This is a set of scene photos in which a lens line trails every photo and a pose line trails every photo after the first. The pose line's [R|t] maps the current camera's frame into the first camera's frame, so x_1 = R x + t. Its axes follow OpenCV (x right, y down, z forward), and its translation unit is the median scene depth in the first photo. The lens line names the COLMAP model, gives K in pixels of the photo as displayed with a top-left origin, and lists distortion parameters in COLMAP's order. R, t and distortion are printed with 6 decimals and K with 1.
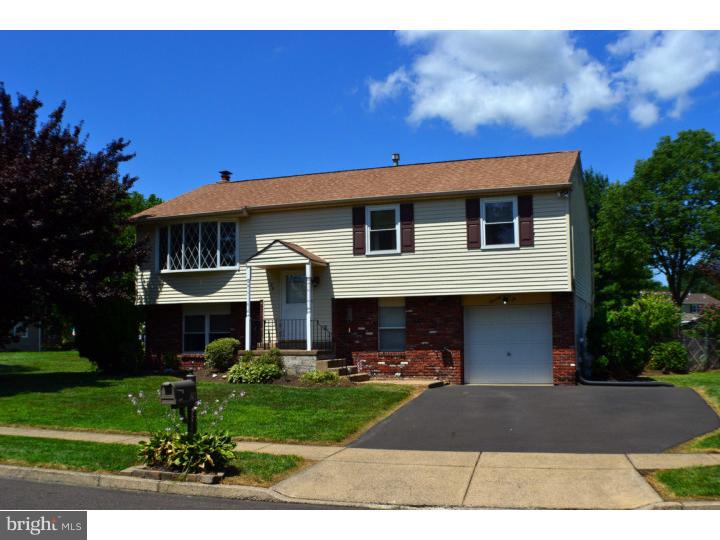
lens RADIAL K [[579.7, 0, 360.0], [0, 579.7, 270.0], [0, 0, 1]] dist [-0.083277, 0.009219]
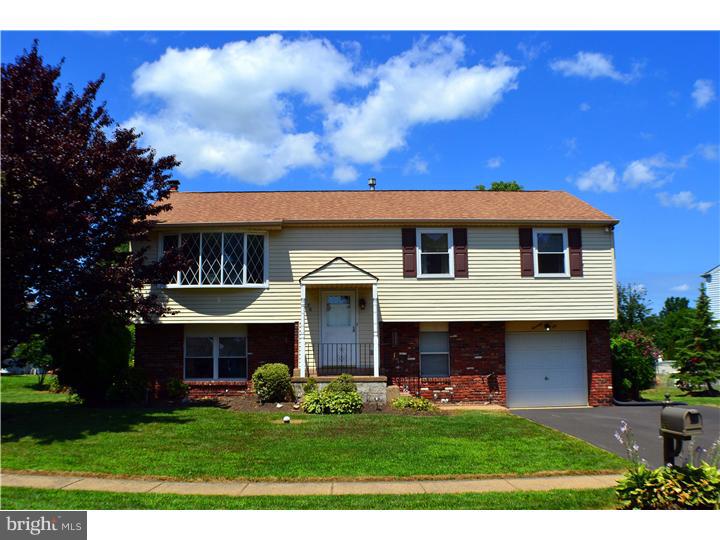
lens RADIAL K [[579.7, 0, 360.0], [0, 579.7, 270.0], [0, 0, 1]] dist [-0.083277, 0.009219]
pose [[0.953962, 0.048838, 0.295924, -0.368678], [-0.034739, 0.998005, -0.052717, 0.015642], [-0.297908, 0.040010, 0.953756, 0.097967]]
